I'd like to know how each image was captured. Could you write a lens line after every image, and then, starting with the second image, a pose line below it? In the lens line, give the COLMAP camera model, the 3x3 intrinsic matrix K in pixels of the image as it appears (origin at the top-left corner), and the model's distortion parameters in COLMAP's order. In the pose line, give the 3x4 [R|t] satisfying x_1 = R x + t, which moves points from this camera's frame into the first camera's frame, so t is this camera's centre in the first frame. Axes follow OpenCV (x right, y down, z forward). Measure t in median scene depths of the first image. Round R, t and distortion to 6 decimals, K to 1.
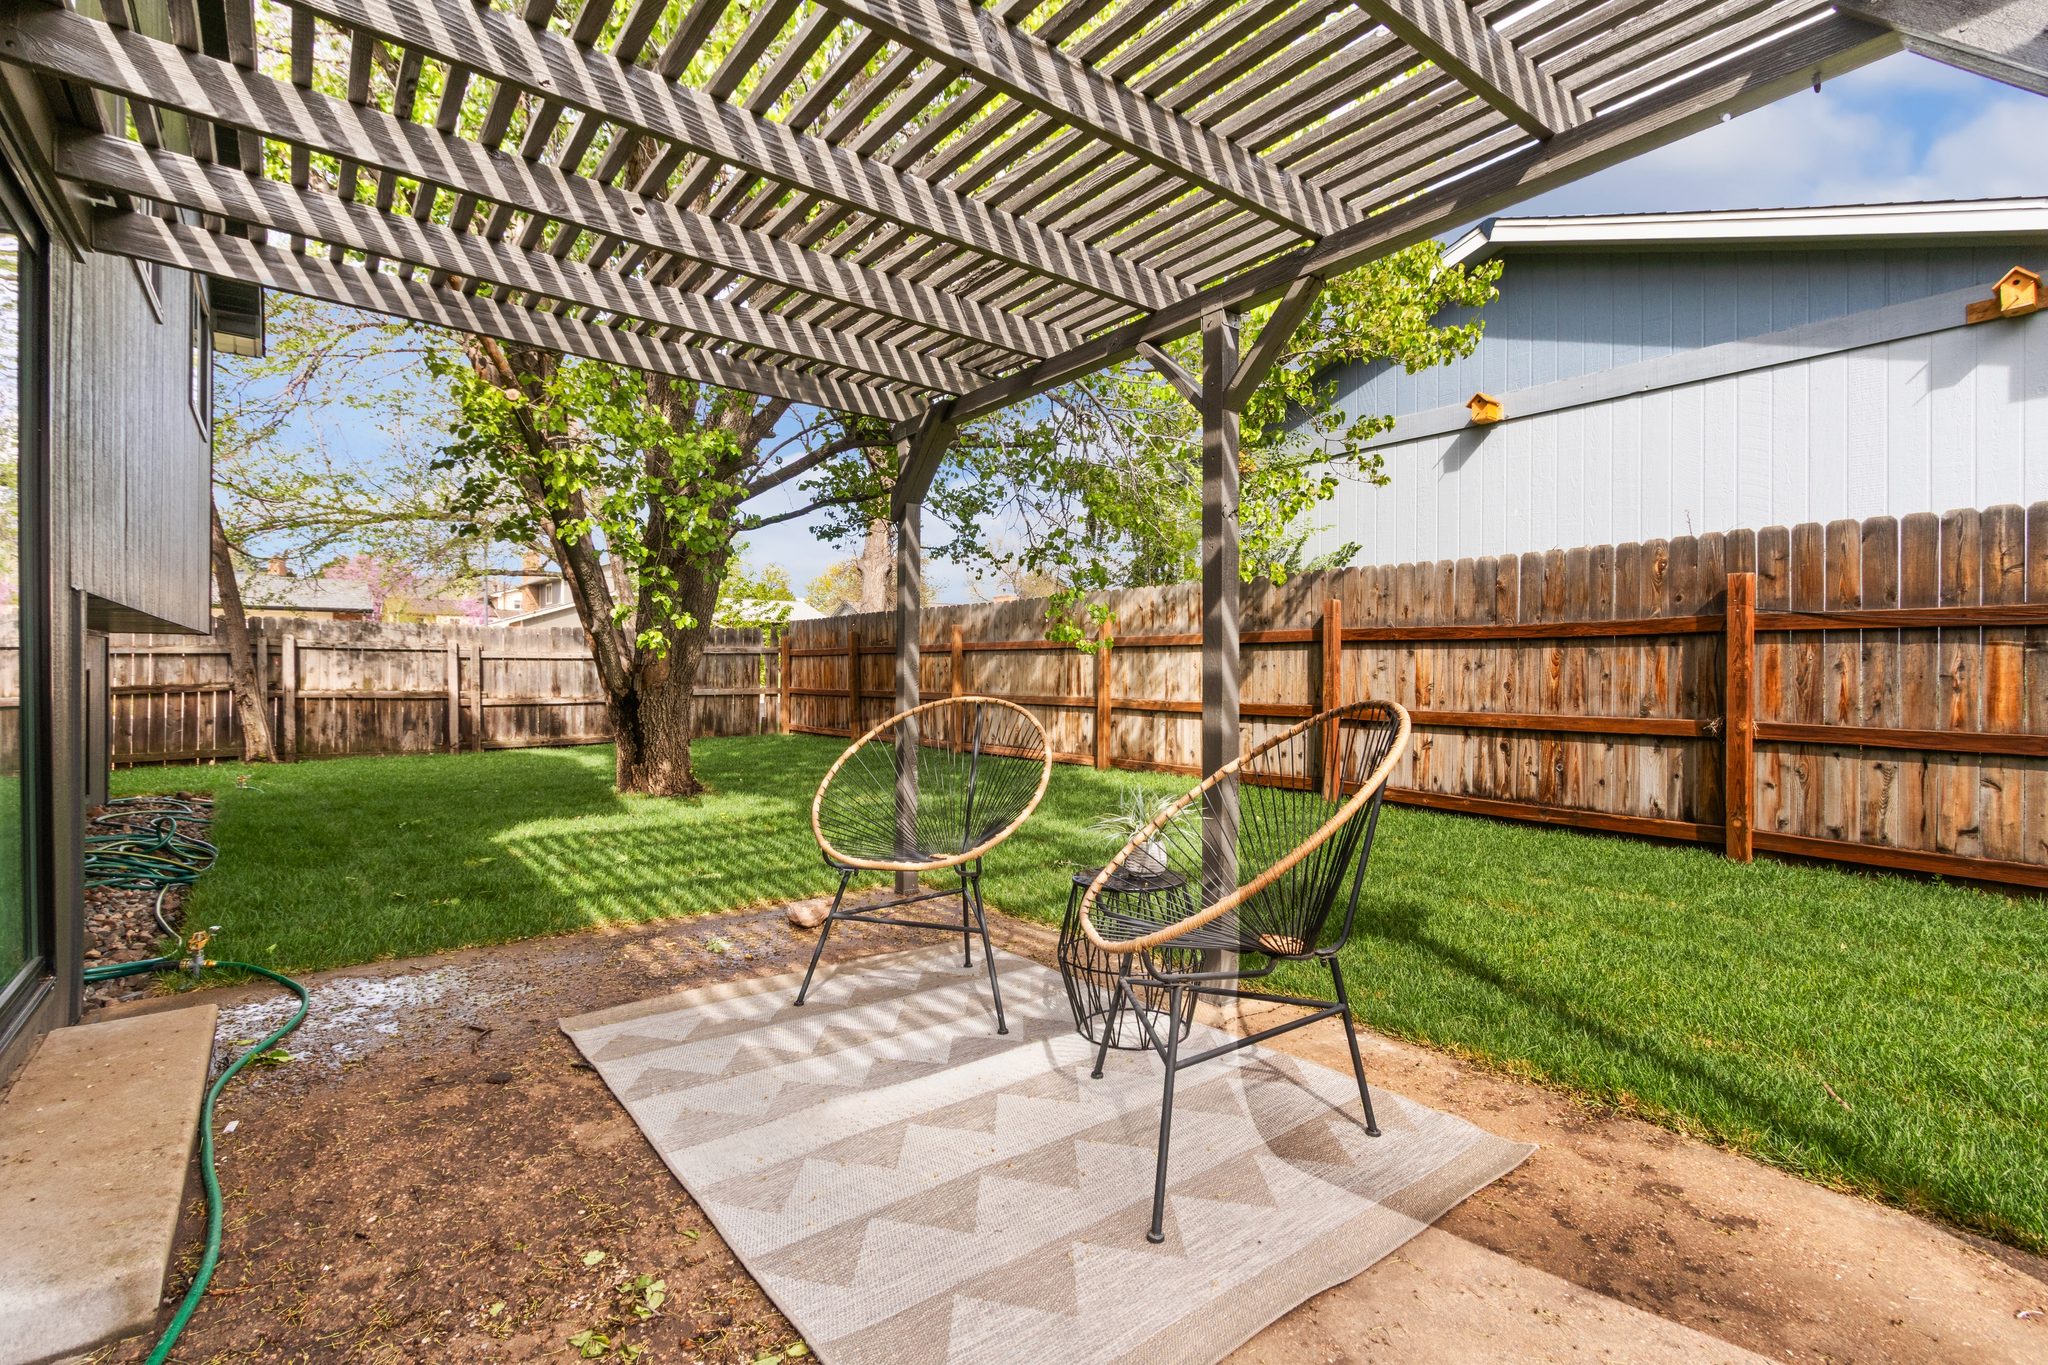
lens RADIAL K [[942.3, 0, 1020.9], [0, 942.3, 676.3], [0, 0, 1]] dist [0.004967, -0.003257]
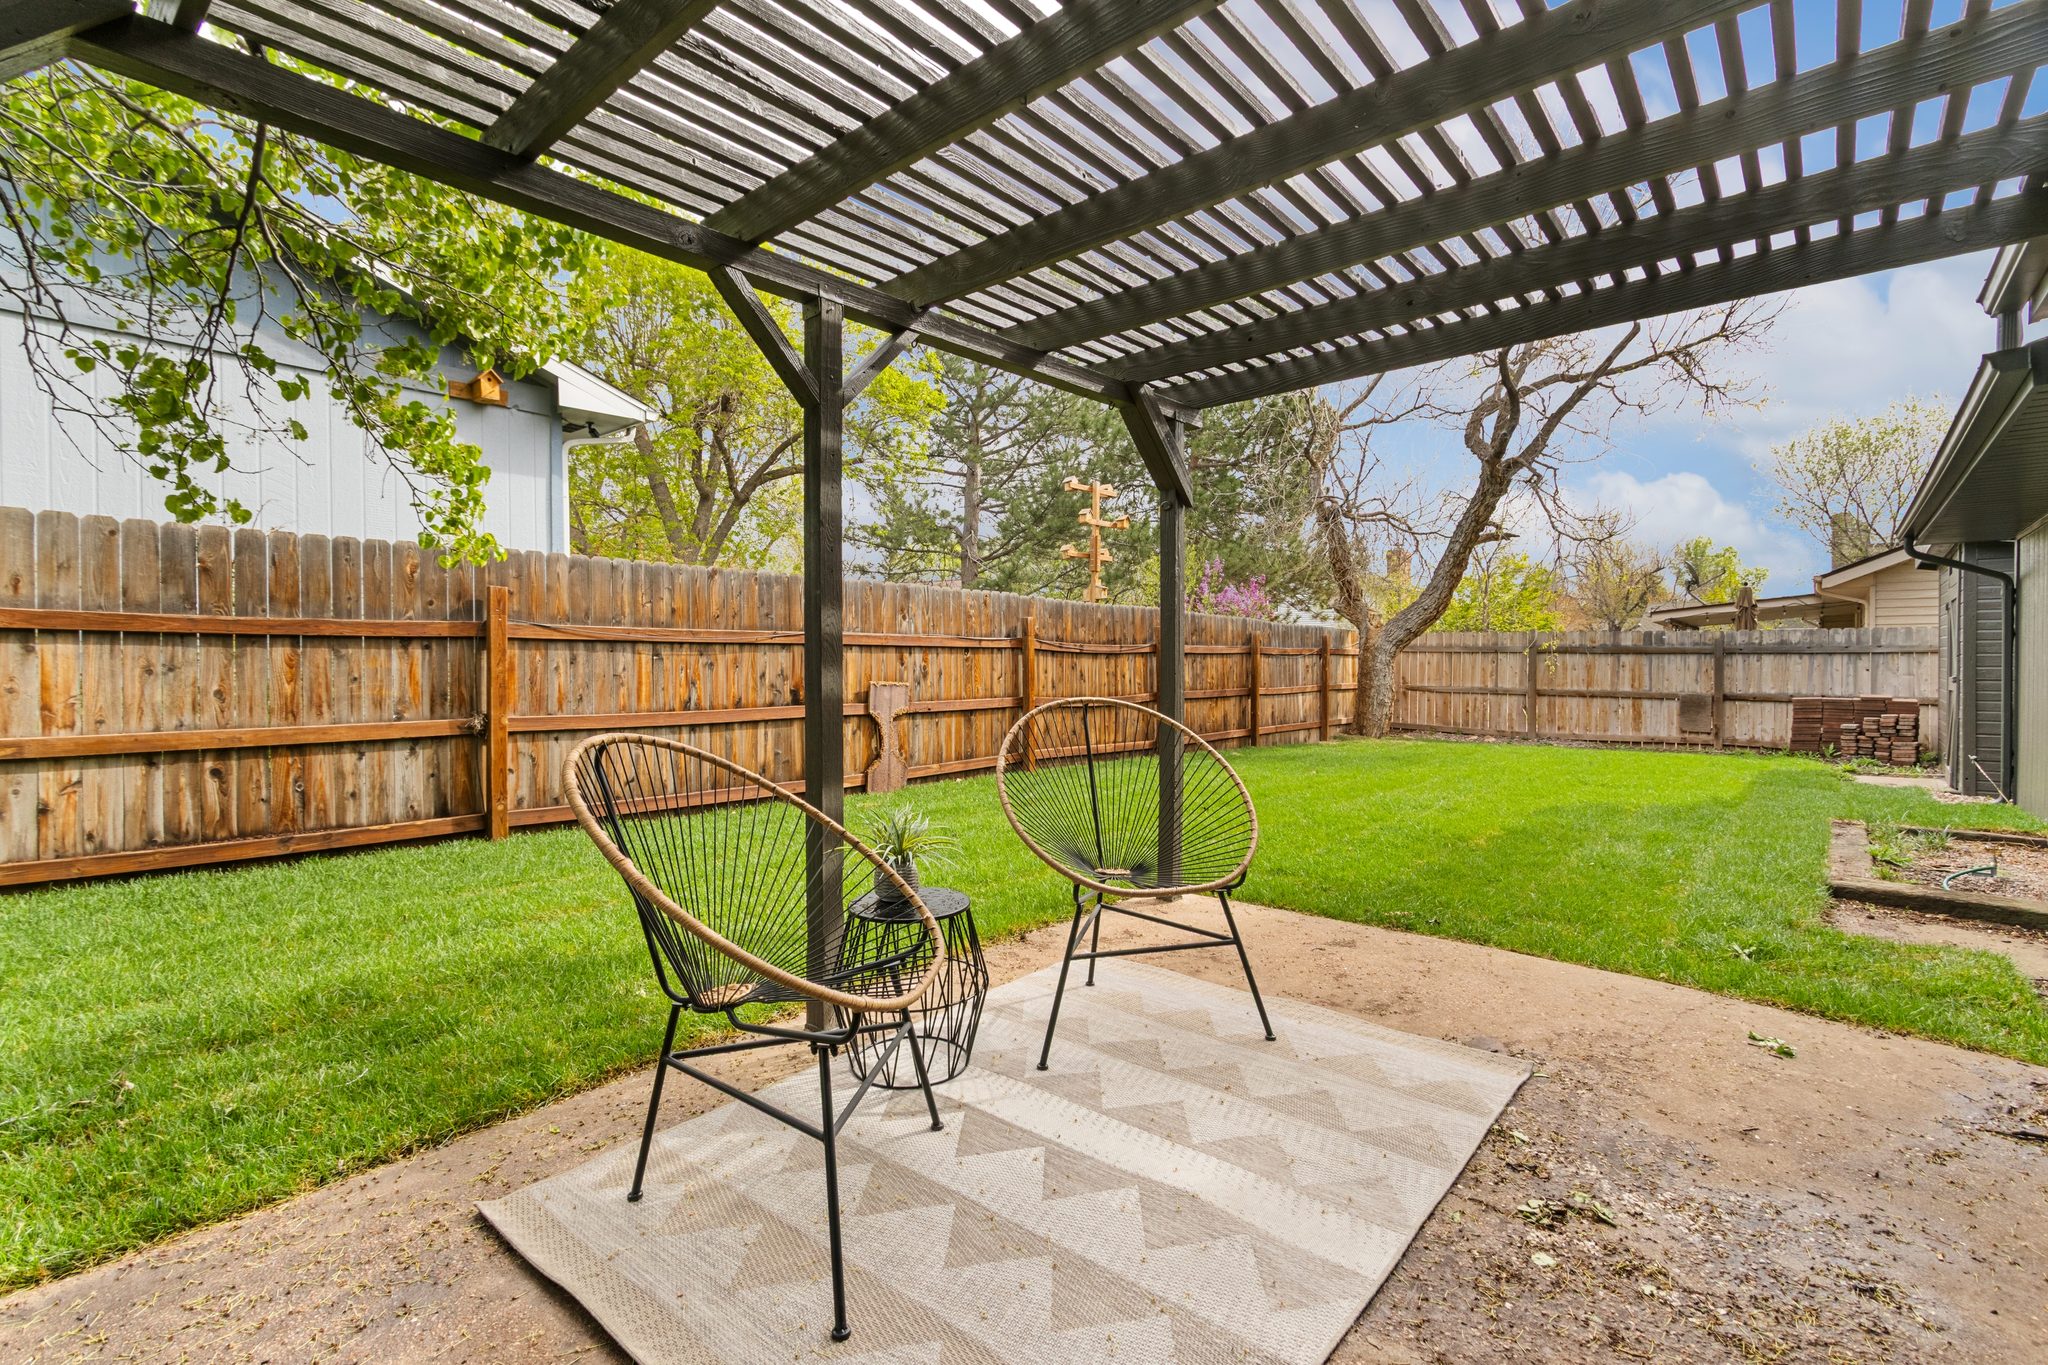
lens RADIAL K [[942.3, 0, 1012.3], [0, 942.3, 682.4], [0, 0, 1]] dist [0.004967, -0.003257]
pose [[-0.203300, -0.019781, 0.978917, -0.409334], [0.008359, 0.999724, 0.021937, -0.012198], [-0.979081, 0.012643, -0.203079, 0.545407]]
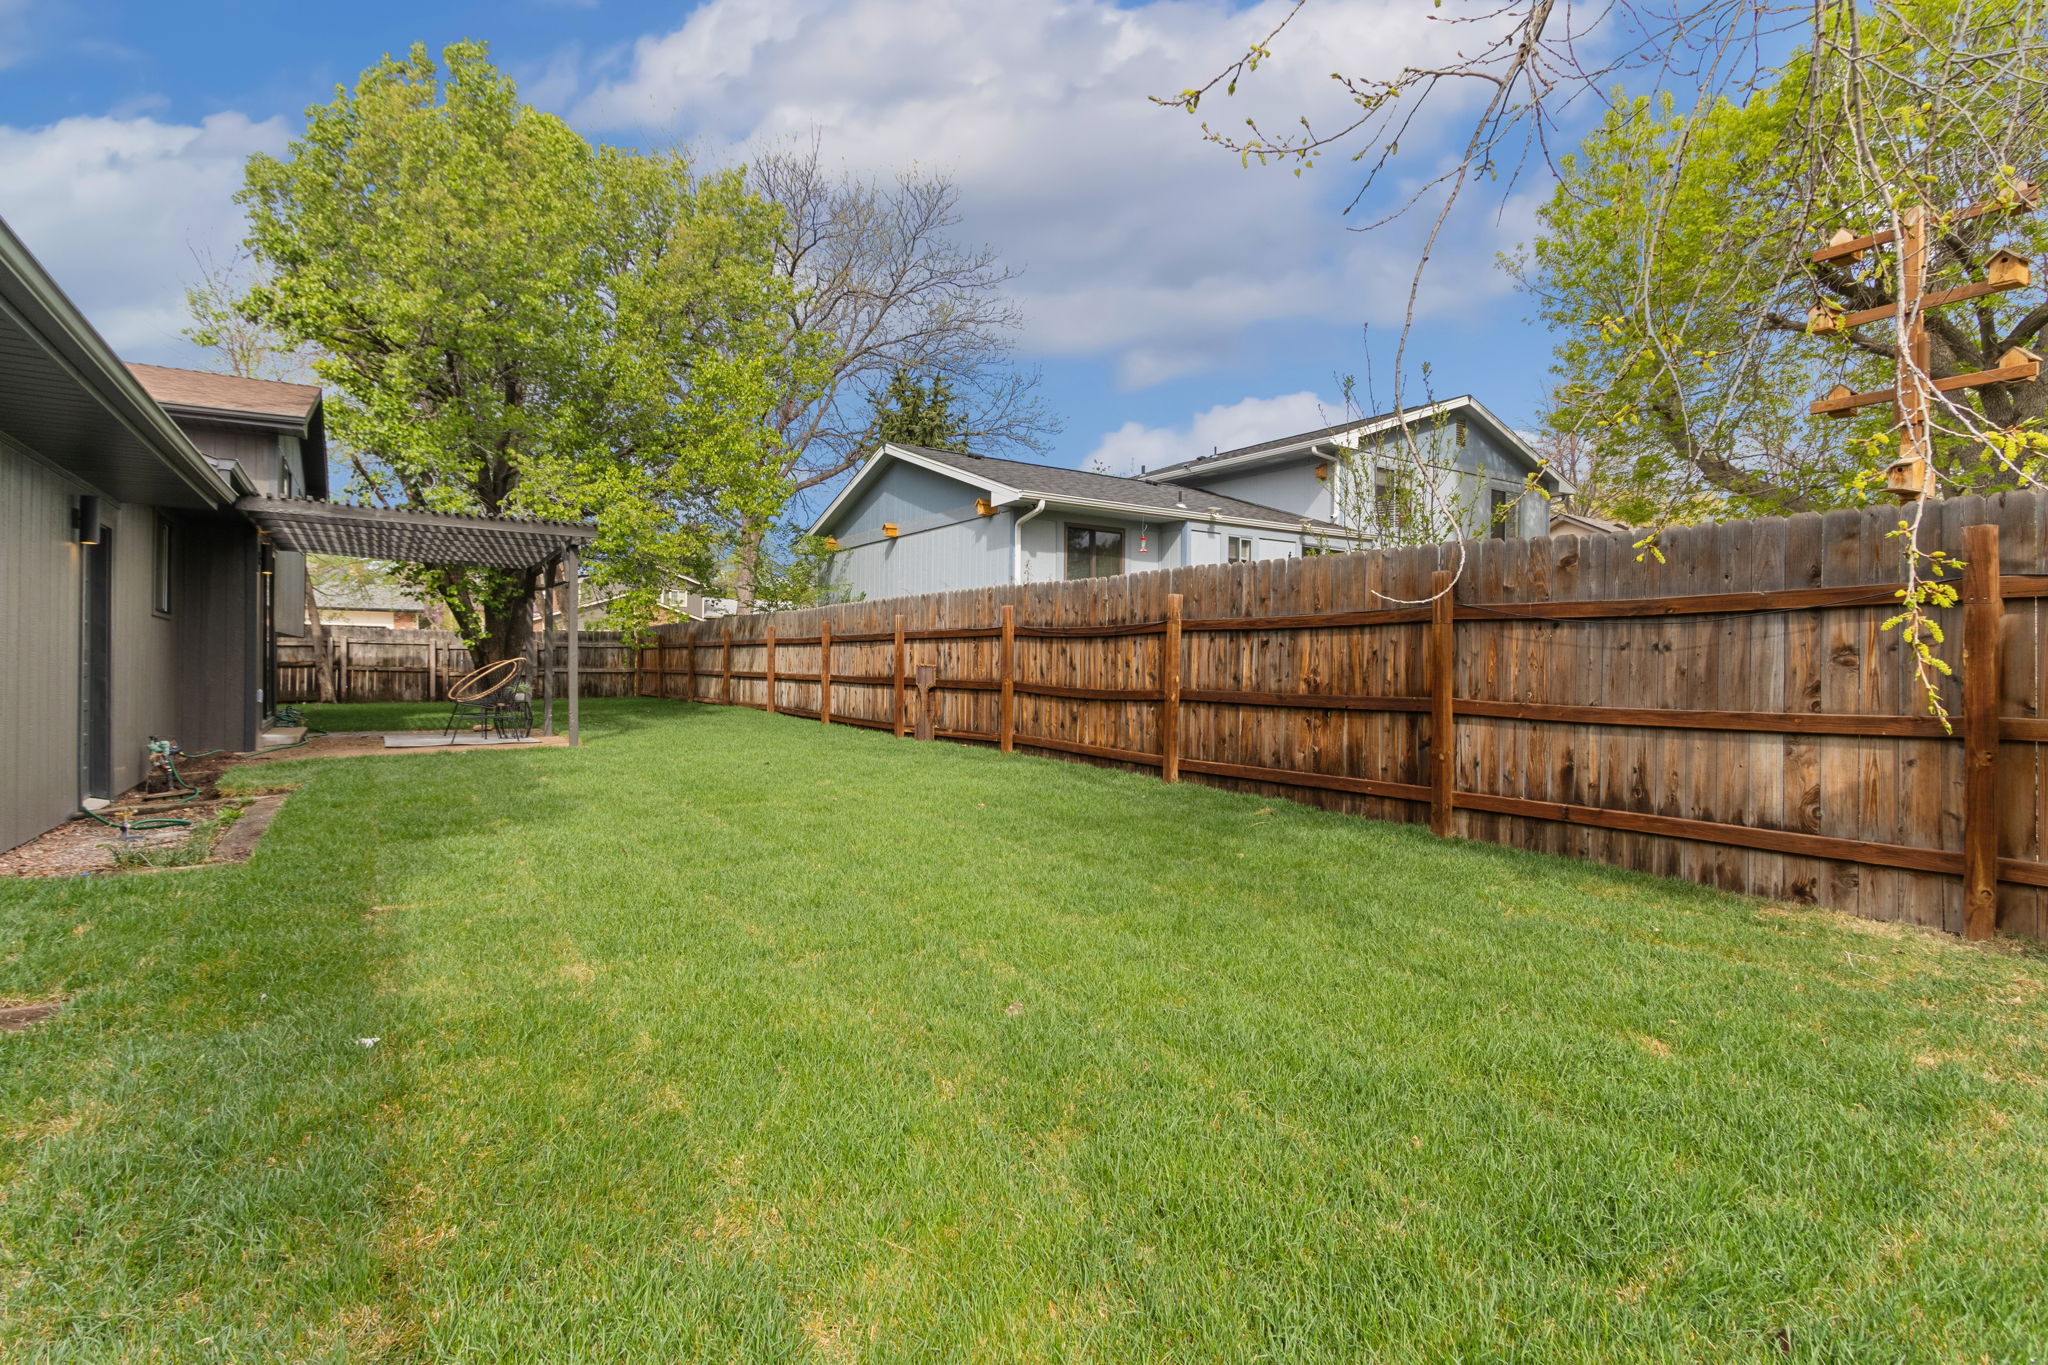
lens RADIAL K [[942.3, 0, 1009.6], [0, 942.3, 668.4], [0, 0, 1]] dist [0.004967, -0.003257]
pose [[0.998194, 0.003035, -0.060004, 0.685160], [-0.002782, 0.999987, 0.004298, 0.007535], [0.060016, -0.004123, 0.998189, -0.825837]]
